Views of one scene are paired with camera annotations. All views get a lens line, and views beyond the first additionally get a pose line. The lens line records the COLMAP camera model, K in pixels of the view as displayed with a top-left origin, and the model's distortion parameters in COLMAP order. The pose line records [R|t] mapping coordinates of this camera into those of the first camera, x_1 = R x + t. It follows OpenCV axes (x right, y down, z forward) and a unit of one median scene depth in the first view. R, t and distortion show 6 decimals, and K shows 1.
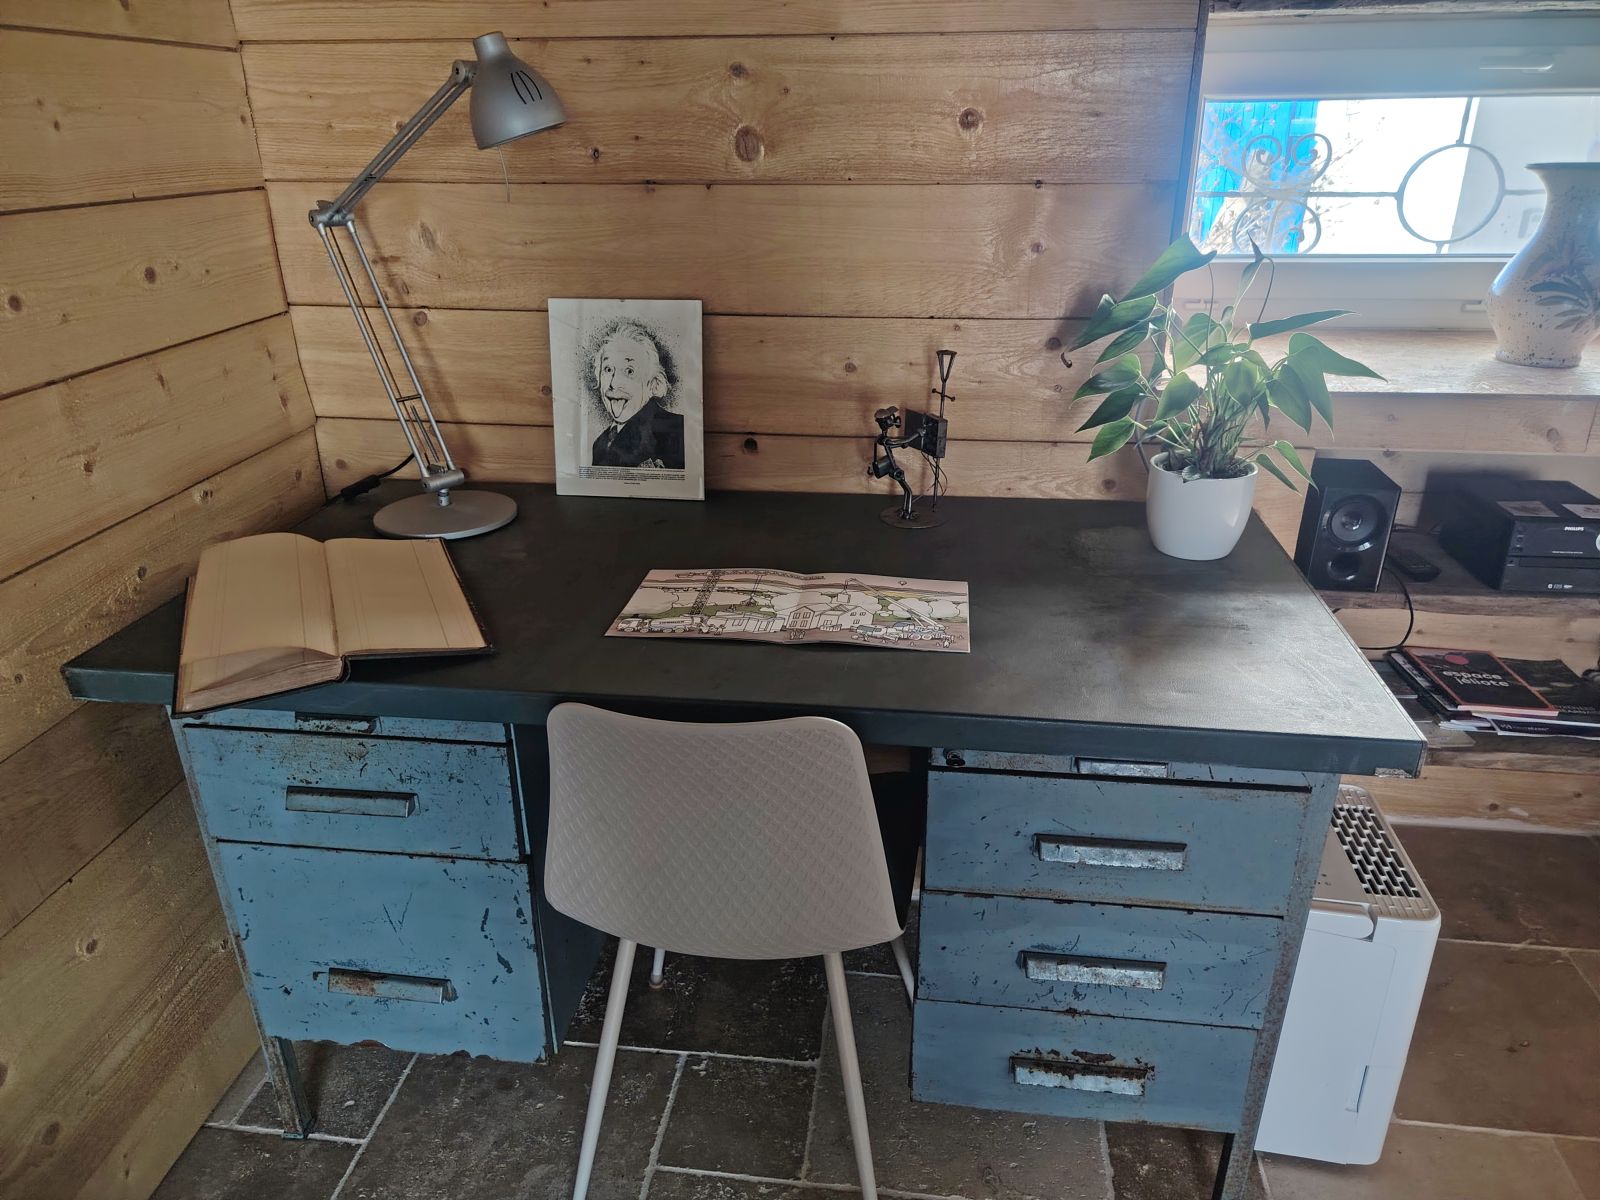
lens RADIAL K [[1117.2, 0, 798.5], [0, 1117.2, 600.7], [0, 0, 1]] dist [0.013524, -0.000997]
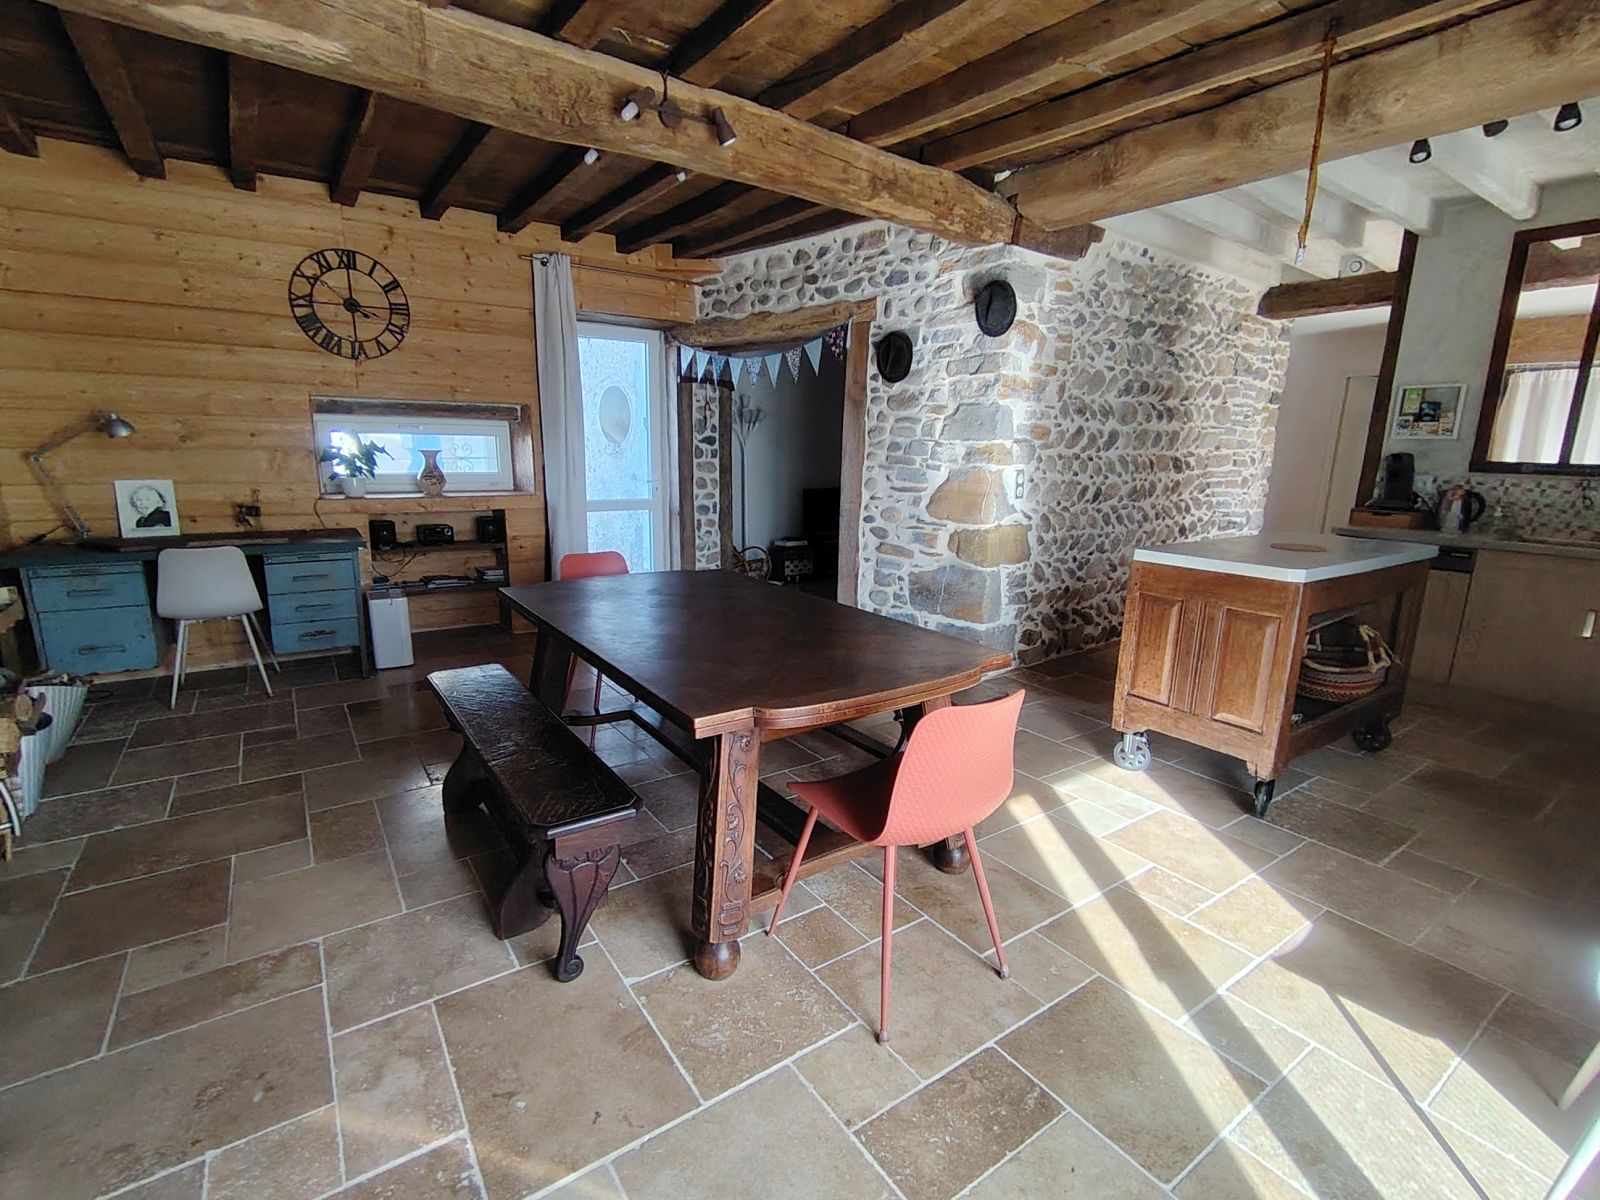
lens RADIAL K [[747.3, 0, 799.9], [0, 747.3, 600.5], [0, 0, 1]] dist [-0.001771, -0.000884]
pose [[0.739238, -0.119823, 0.662699, -0.229172], [0.243124, 0.965164, -0.096692, 0.830406], [-0.628027, 0.232596, 0.742618, -1.965468]]
